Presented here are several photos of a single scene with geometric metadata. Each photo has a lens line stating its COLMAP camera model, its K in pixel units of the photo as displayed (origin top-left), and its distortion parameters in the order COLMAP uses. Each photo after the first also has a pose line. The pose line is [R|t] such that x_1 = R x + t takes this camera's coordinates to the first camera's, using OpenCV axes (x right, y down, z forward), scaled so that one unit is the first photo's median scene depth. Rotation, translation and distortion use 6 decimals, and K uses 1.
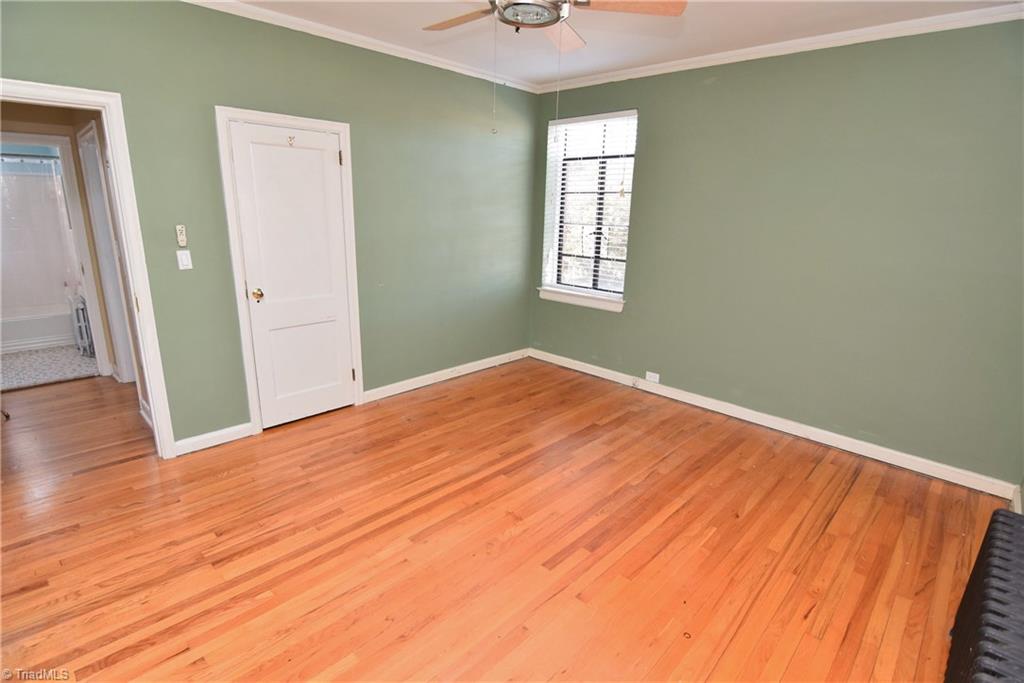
lens RADIAL K [[499.8, 0, 510.5], [0, 499.8, 338.5], [0, 0, 1]] dist [-0.003379, -0.010229]
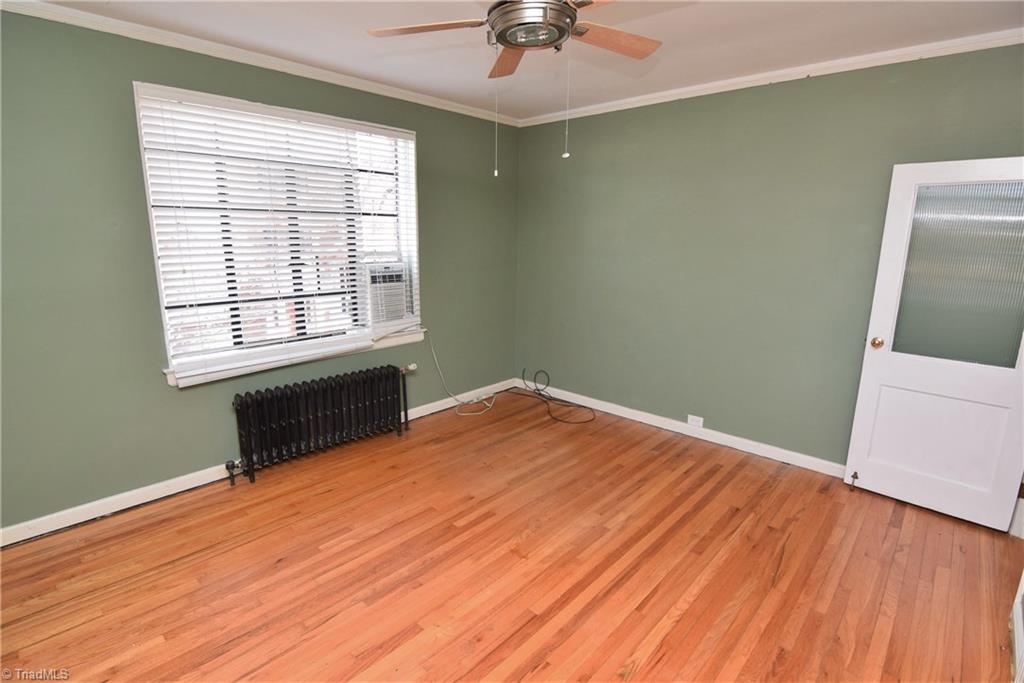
lens RADIAL K [[499.8, 0, 507.0], [0, 499.8, 340.7], [0, 0, 1]] dist [-0.003379, -0.010229]
pose [[-0.999083, -0.034418, -0.025485, 0.053927], [-0.042171, 0.894373, 0.445330, -0.348198], [0.007465, 0.445996, -0.895004, 1.304292]]
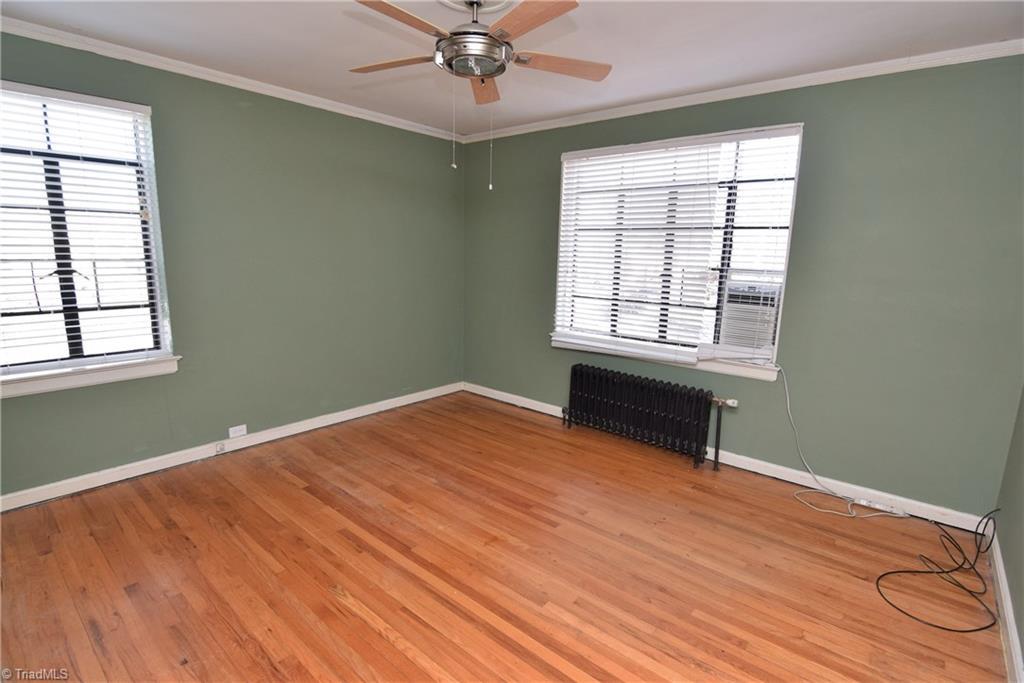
lens RADIAL K [[499.8, 0, 507.1], [0, 499.8, 339.9], [0, 0, 1]] dist [-0.003379, -0.010229]
pose [[-0.062161, -0.206515, 0.976467, -0.705917], [0.226749, 0.949854, 0.215321, -0.194828], [-0.971968, 0.234797, -0.012217, 0.682400]]
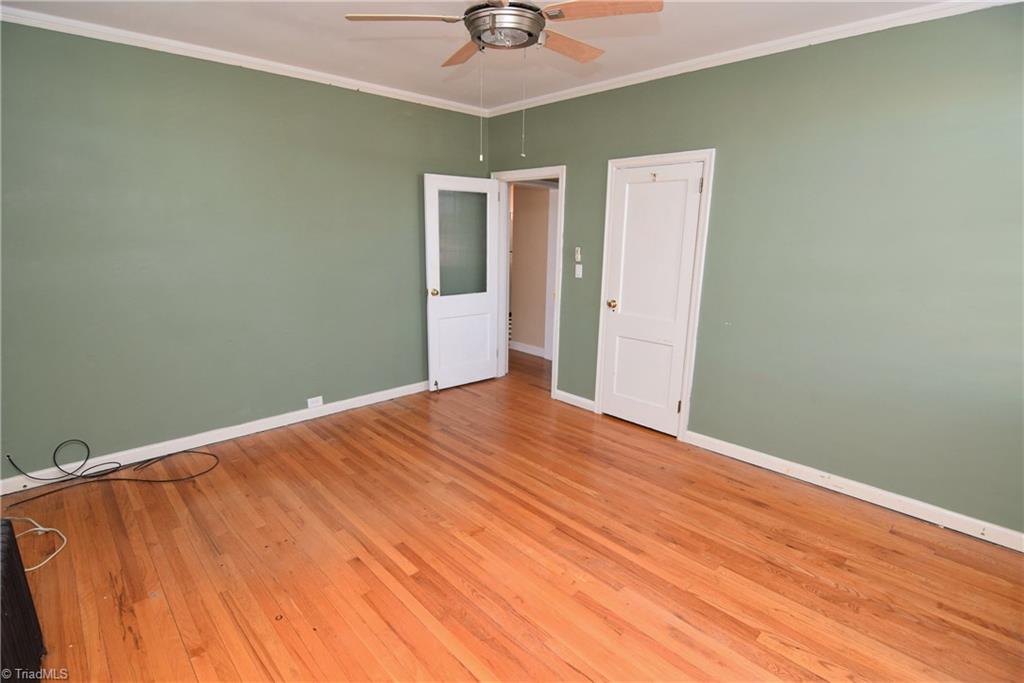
lens RADIAL K [[499.8, 0, 509.9], [0, 499.8, 341.2], [0, 0, 1]] dist [-0.003379, -0.010229]
pose [[-0.043238, 0.191896, -0.980462, 0.711117], [-0.265473, 0.943892, 0.196446, -0.172097], [0.963148, 0.268781, 0.010132, 0.734557]]
